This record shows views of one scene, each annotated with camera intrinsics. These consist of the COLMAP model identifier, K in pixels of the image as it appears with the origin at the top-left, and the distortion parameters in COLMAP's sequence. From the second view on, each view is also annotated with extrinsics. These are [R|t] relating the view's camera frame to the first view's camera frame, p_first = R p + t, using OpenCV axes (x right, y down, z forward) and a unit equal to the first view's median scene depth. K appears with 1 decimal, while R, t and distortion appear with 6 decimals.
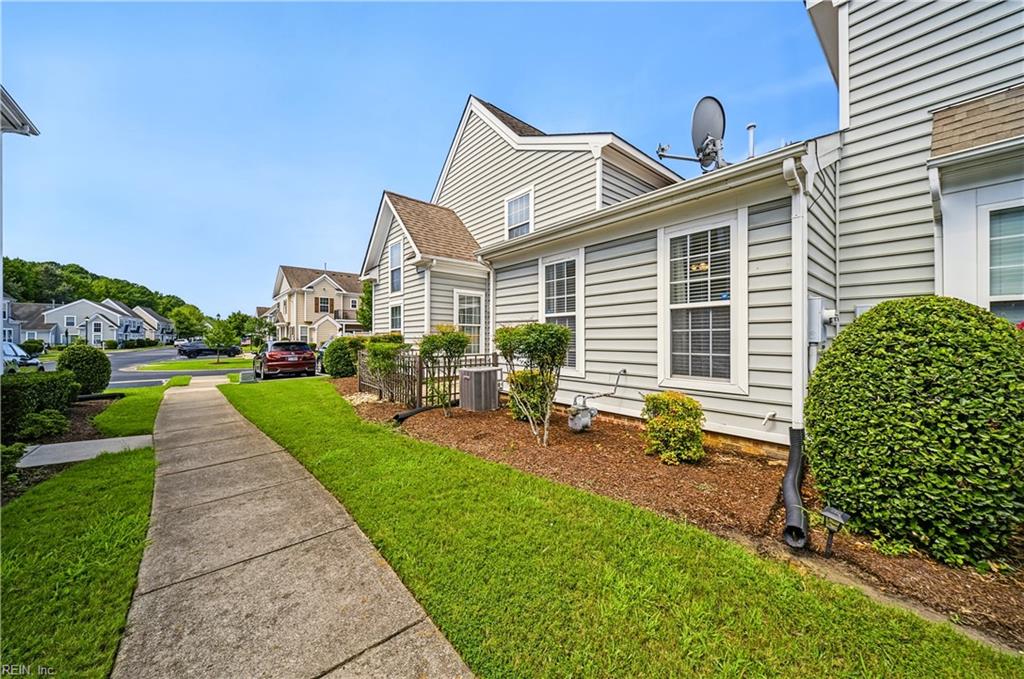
lens RADIAL K [[358.4, 0, 506.3], [0, 358.4, 337.7], [0, 0, 1]] dist [-0.001278, -0.000398]
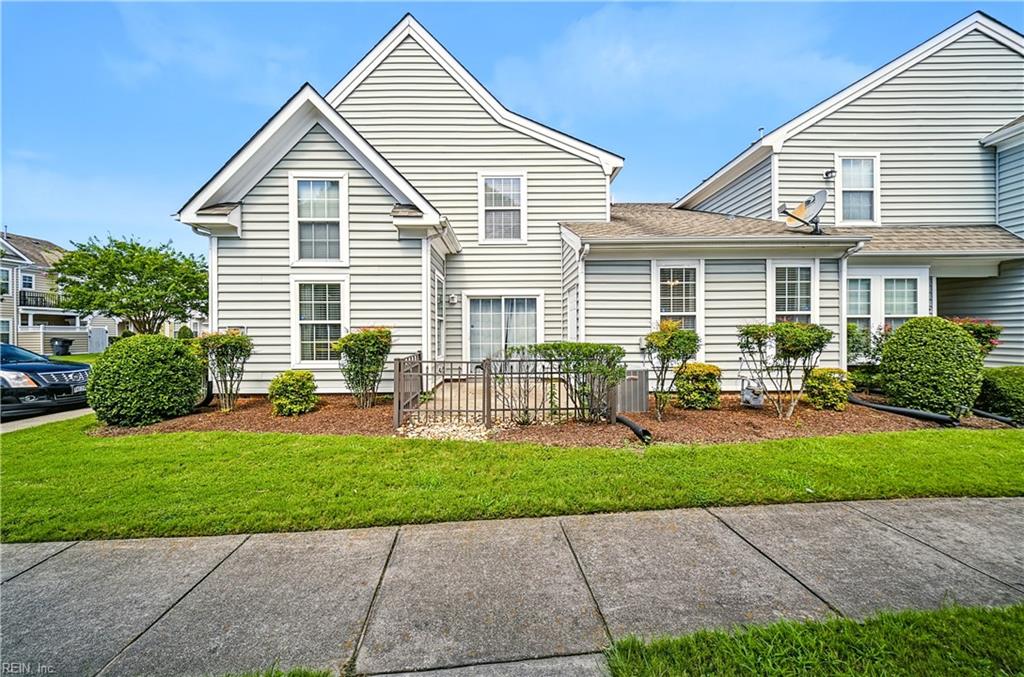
lens RADIAL K [[365.7, 0, 491.2], [0, 365.7, 335.6], [0, 0, 1]] dist [-0.000467, -0.003867]
pose [[0.632965, -0.005160, 0.774164, -1.151727], [0.004680, 0.999985, 0.002838, -0.001150], [-0.774167, 0.001827, 0.632979, 0.742321]]
